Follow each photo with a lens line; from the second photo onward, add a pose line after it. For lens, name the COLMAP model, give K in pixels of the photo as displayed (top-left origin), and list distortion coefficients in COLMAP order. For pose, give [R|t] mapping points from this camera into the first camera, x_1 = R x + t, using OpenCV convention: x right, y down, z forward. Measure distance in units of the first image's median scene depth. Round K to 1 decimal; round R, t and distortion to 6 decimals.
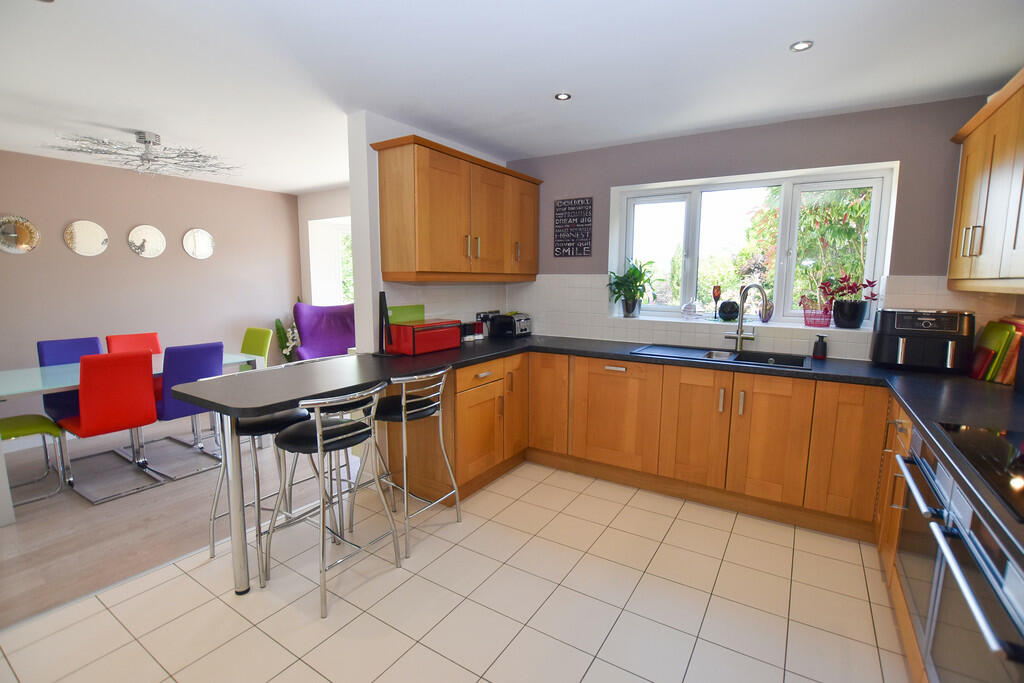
lens RADIAL K [[459.8, 0, 512.0], [0, 459.8, 341.5], [0, 0, 1]] dist [-0.038677, -0.000154]
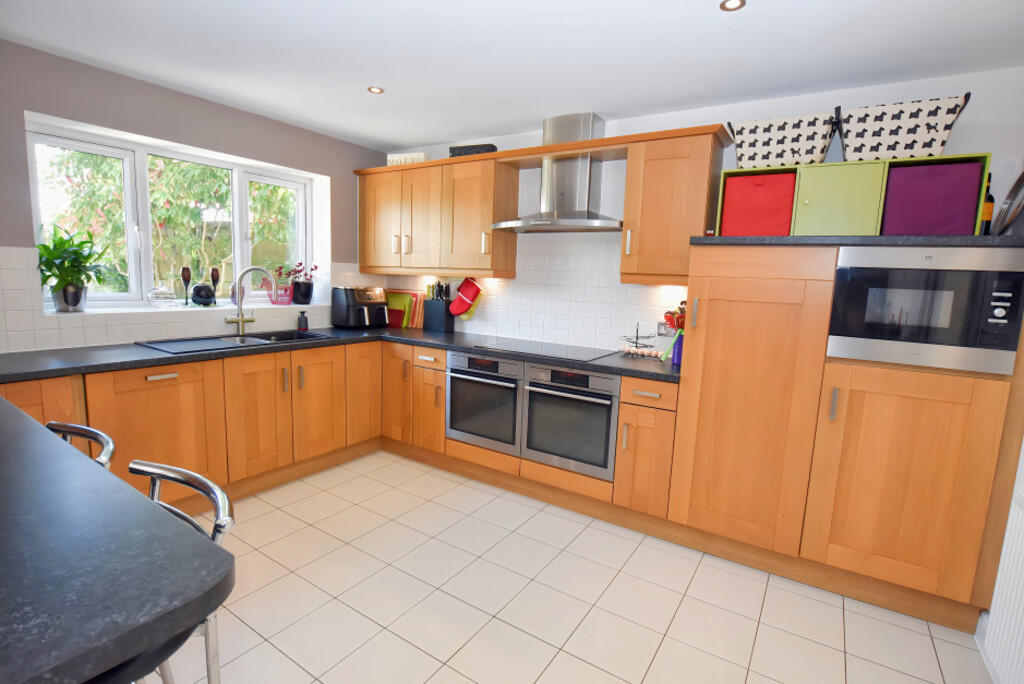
lens RADIAL K [[496.9, 0, 512.0], [0, 496.9, 342.0], [0, 0, 1]] dist [-0.002861, -0.000484]
pose [[0.013100, -0.137404, 0.990428, -0.579243], [0.096437, 0.986070, 0.135524, -0.054245], [-0.995253, 0.093738, 0.026169, 0.389506]]
